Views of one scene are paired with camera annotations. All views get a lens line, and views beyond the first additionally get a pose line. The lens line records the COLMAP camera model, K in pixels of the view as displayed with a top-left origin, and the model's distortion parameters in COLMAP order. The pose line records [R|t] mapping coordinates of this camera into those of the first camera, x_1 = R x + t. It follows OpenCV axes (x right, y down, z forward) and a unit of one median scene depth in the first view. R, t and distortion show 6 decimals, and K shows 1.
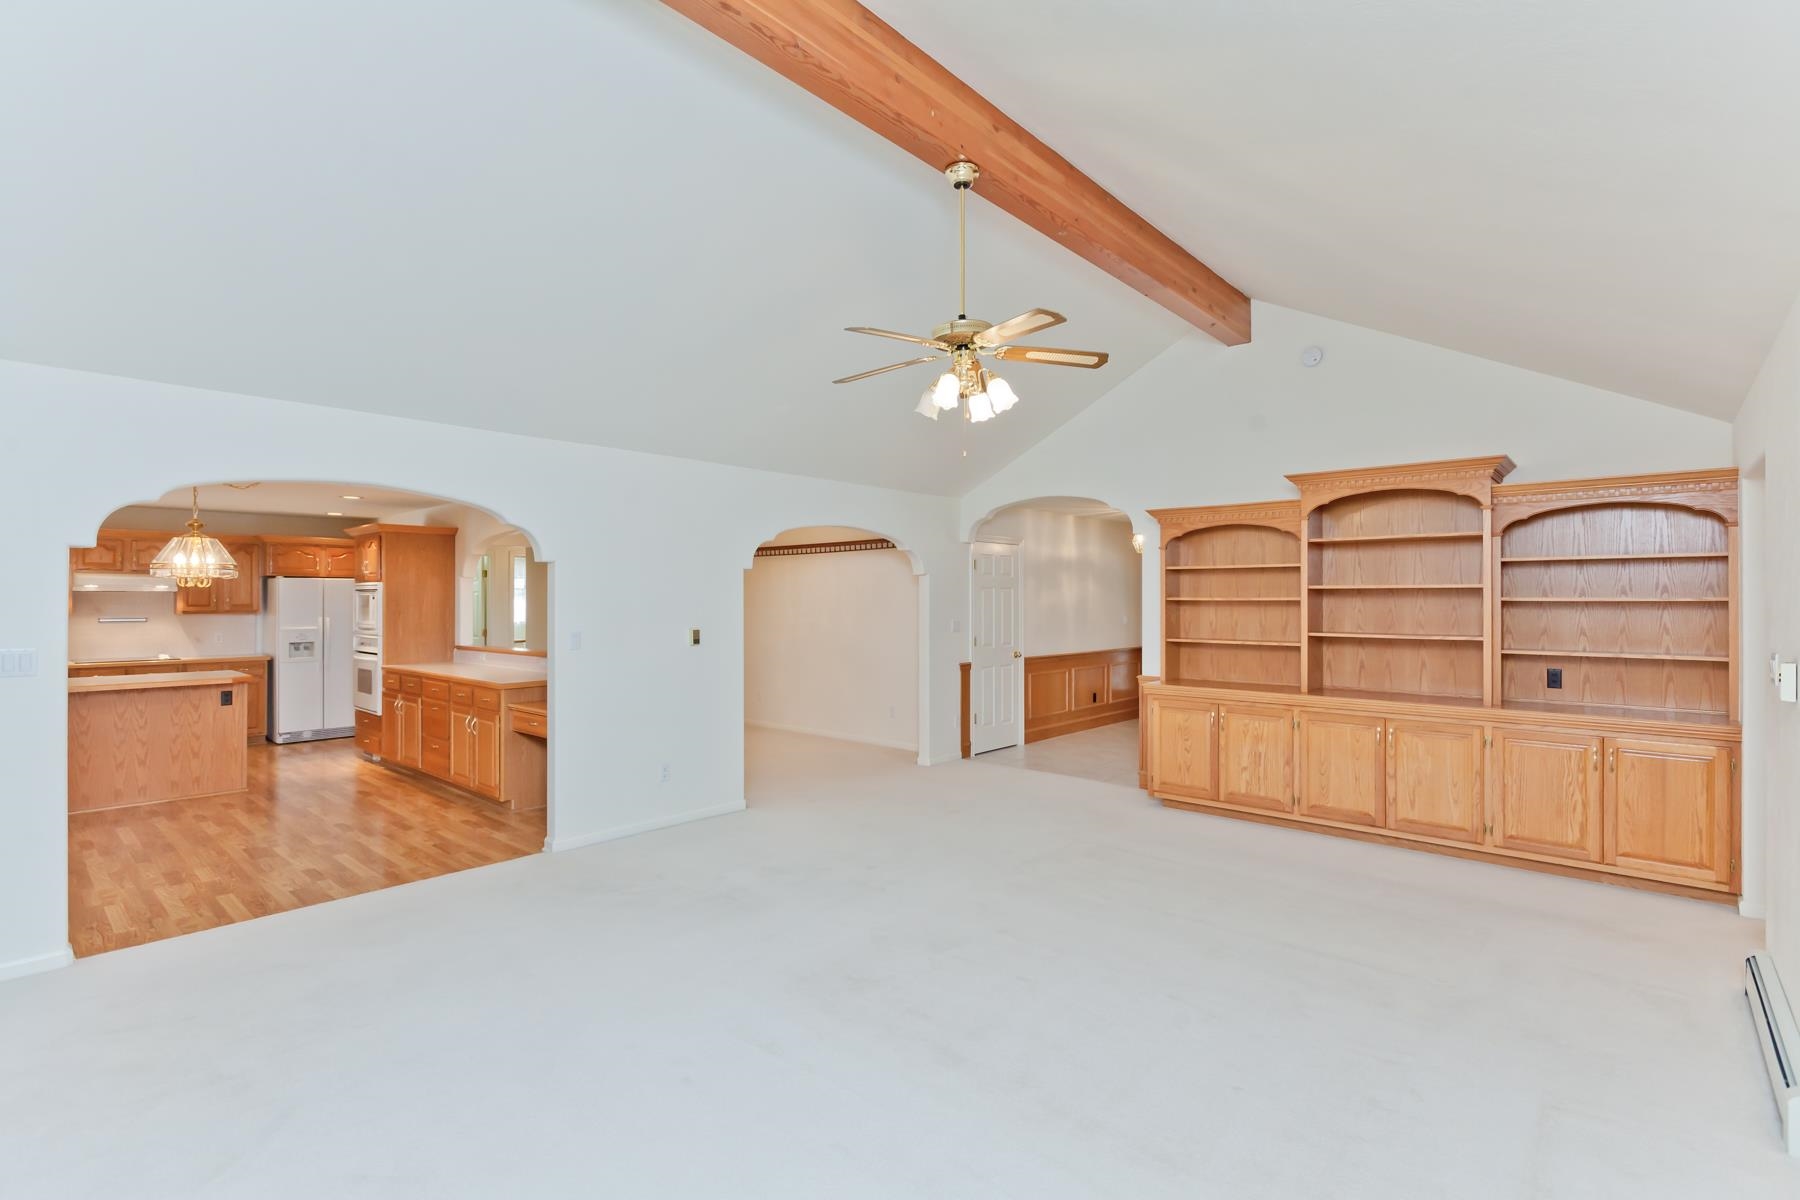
lens RADIAL K [[829.5, 0, 912.9], [0, 829.5, 595.9], [0, 0, 1]] dist [-0.001873, -0.001310]
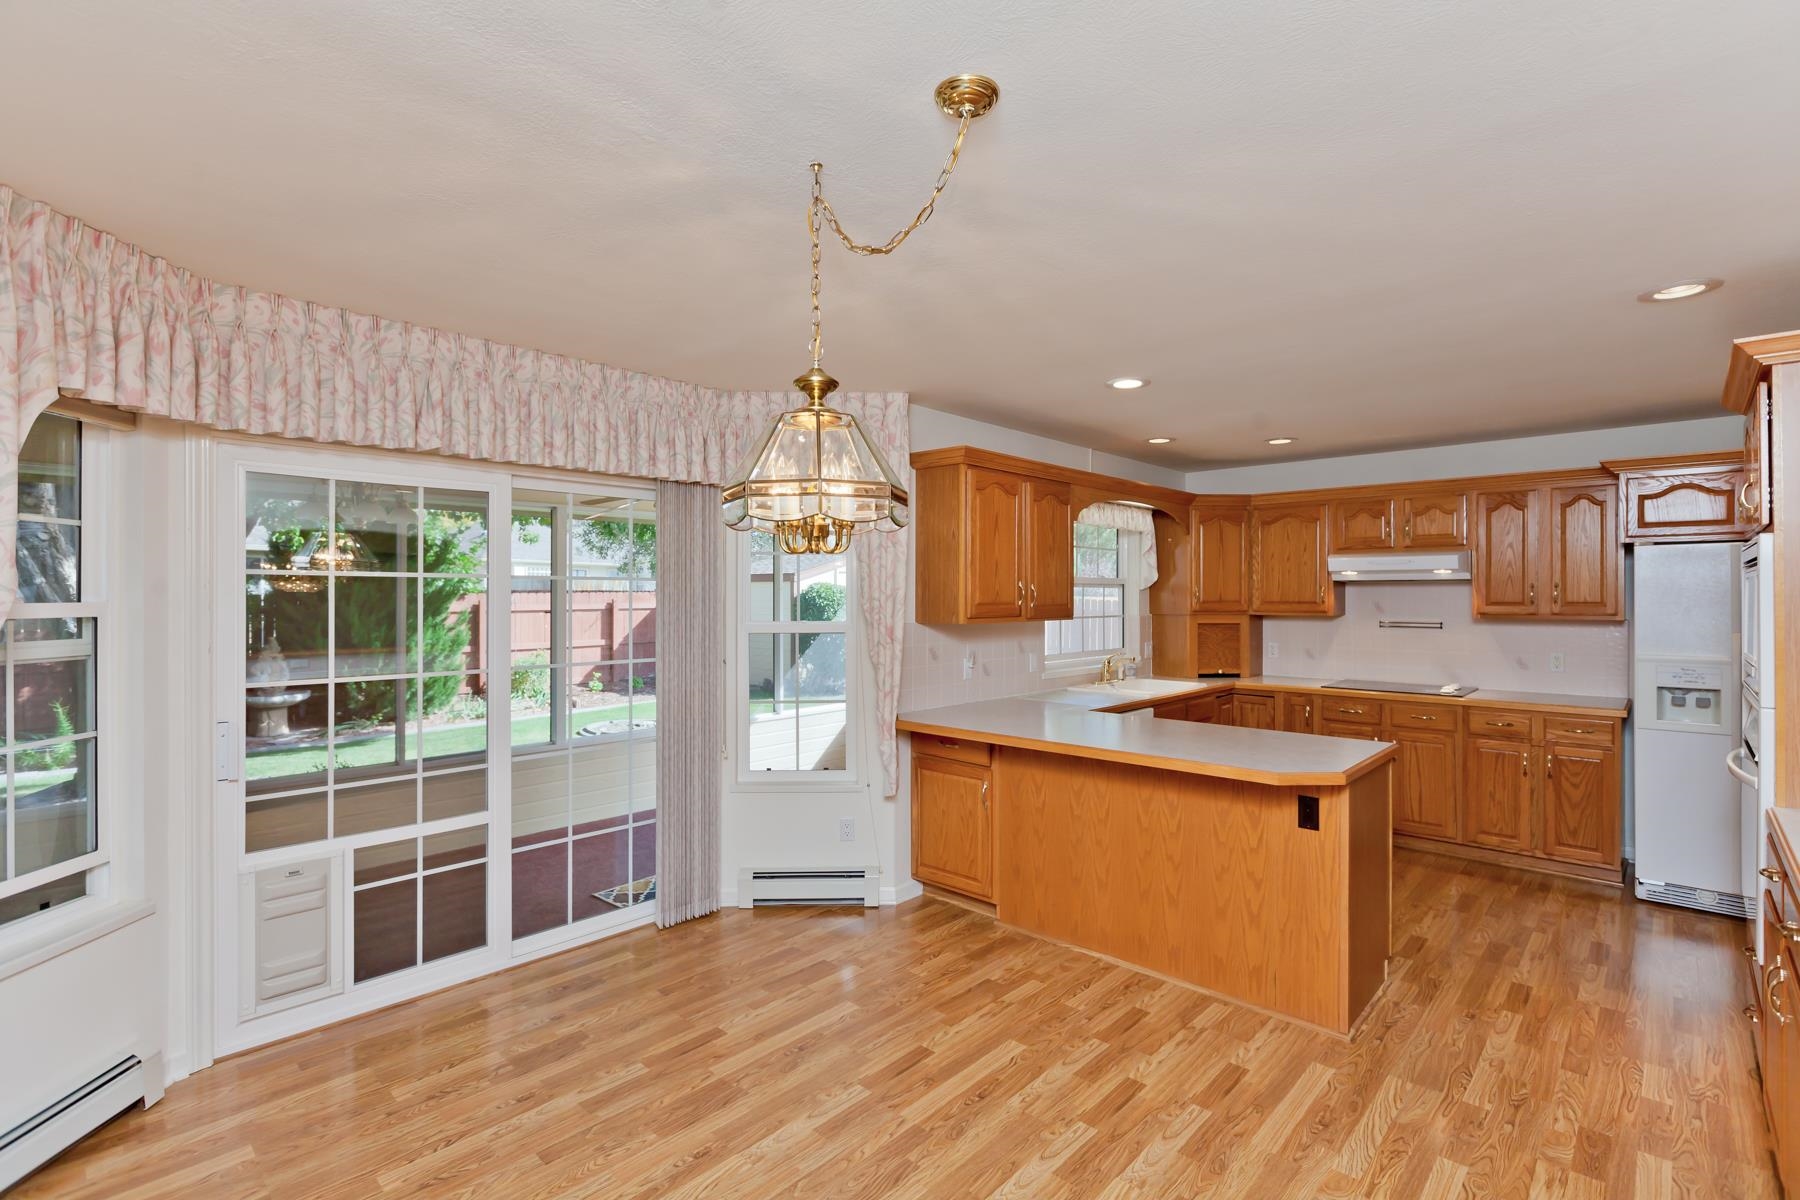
lens RADIAL K [[829.5, 0, 906.4], [0, 829.5, 593.6], [0, 0, 1]] dist [-0.001873, -0.001310]
pose [[-0.026622, -0.002617, -0.999642, -0.424272], [0.001618, 0.999995, -0.002661, 0.008552], [0.999644, -0.001689, -0.026618, 0.887080]]
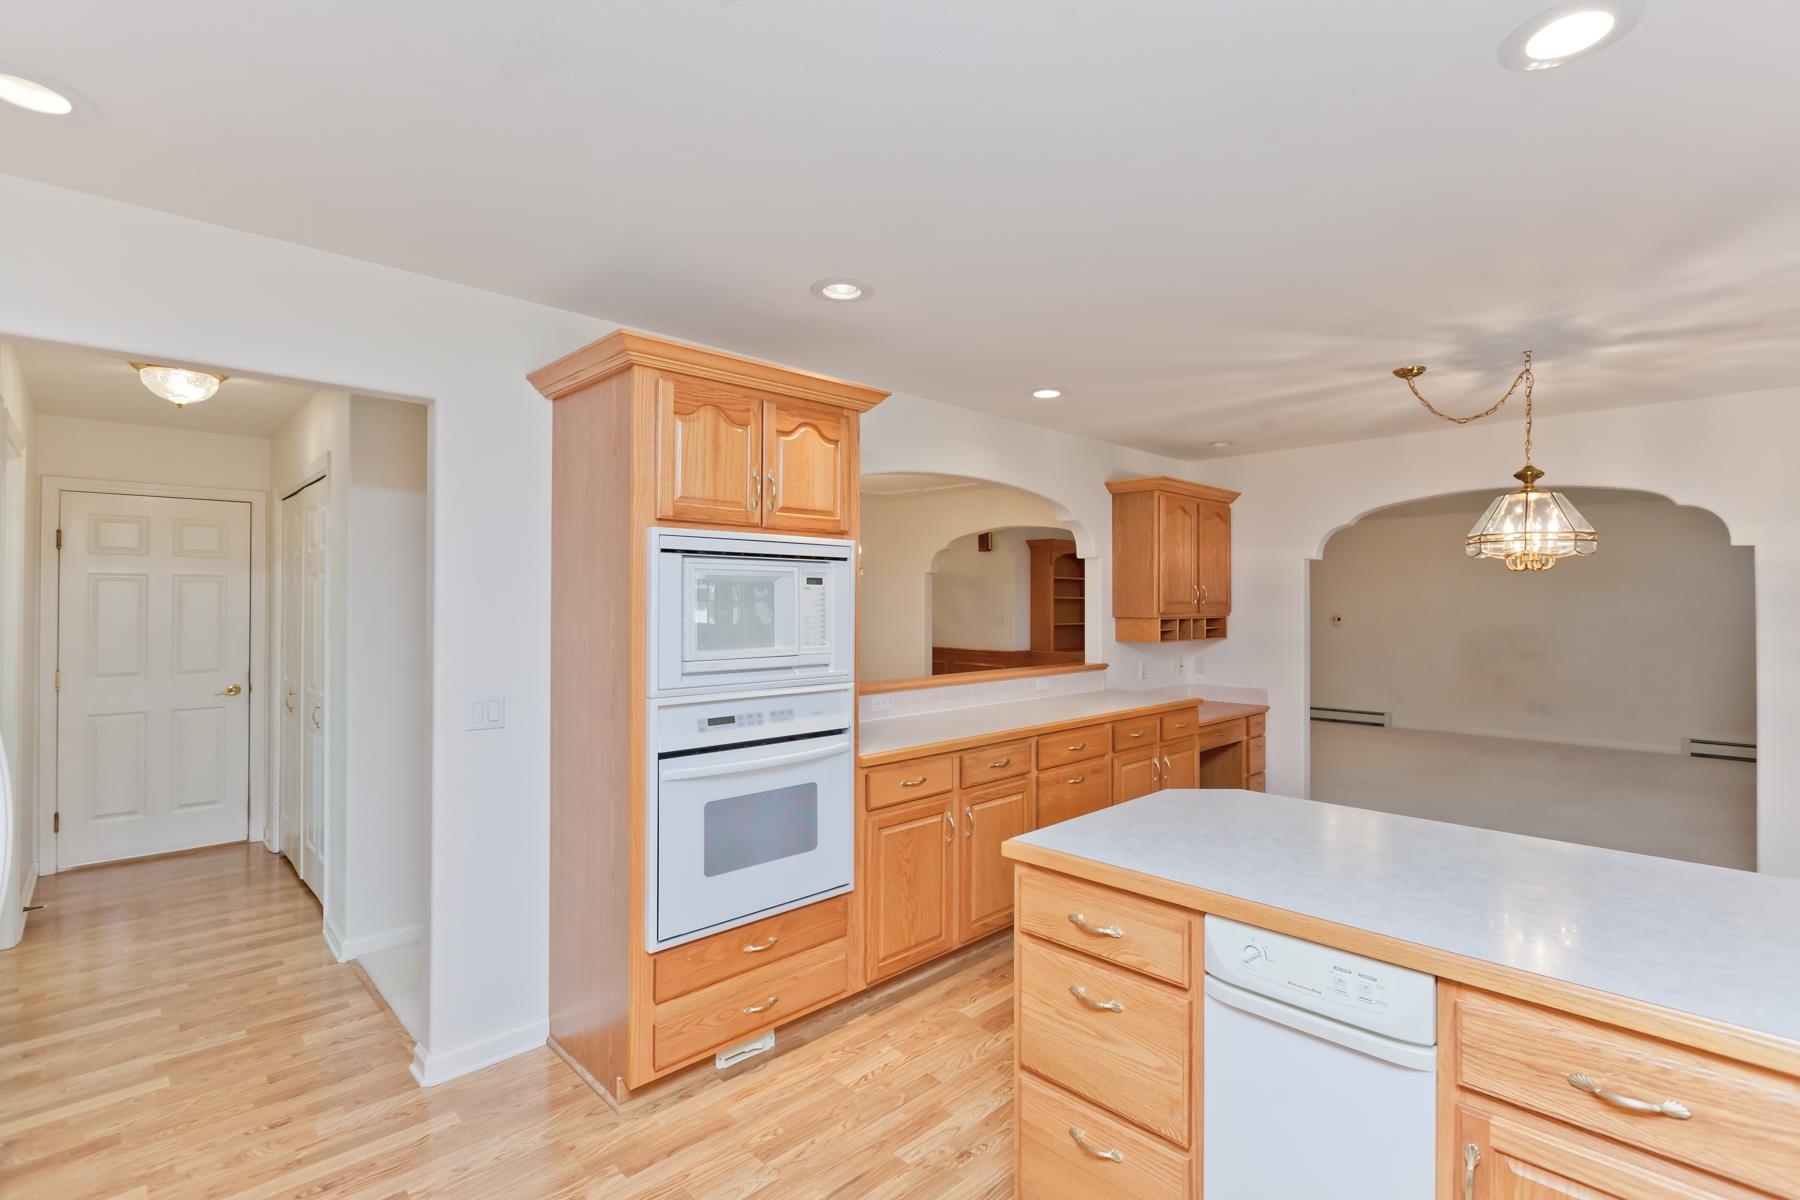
lens RADIAL K [[829.5, 0, 905.5], [0, 829.5, 598.6], [0, 0, 1]] dist [-0.001873, -0.001310]
pose [[0.074852, 0.003124, 0.997190, -1.311165], [-0.004075, 0.999988, -0.002827, 0.014731], [-0.997186, -0.003852, 0.074864, 1.215565]]
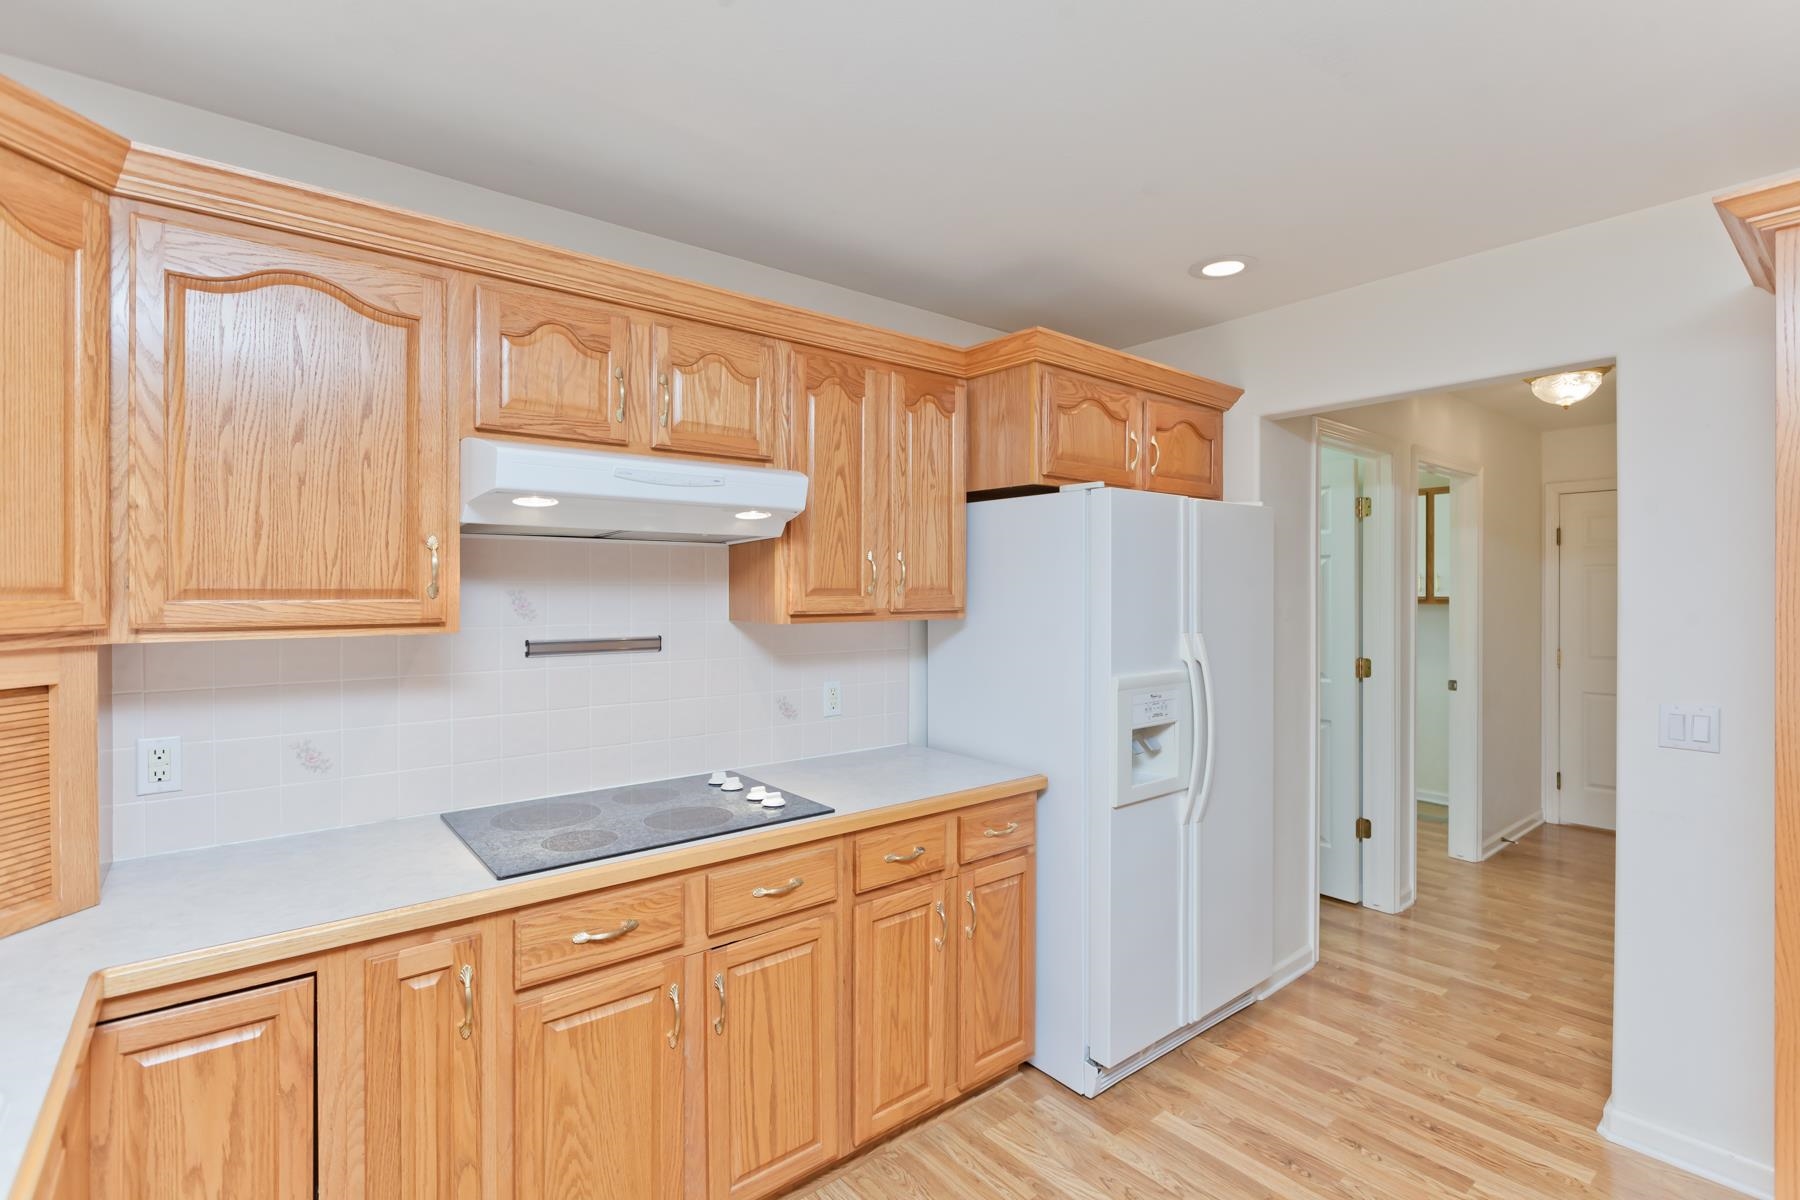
lens RADIAL K [[829.5, 0, 910.8], [0, 829.5, 595.0], [0, 0, 1]] dist [-0.001873, -0.001310]
pose [[0.987152, 0.000923, -0.159781, -1.155952], [0.000418, 0.999965, 0.008360, 0.015318], [0.159784, -0.008319, 0.987117, 1.072369]]
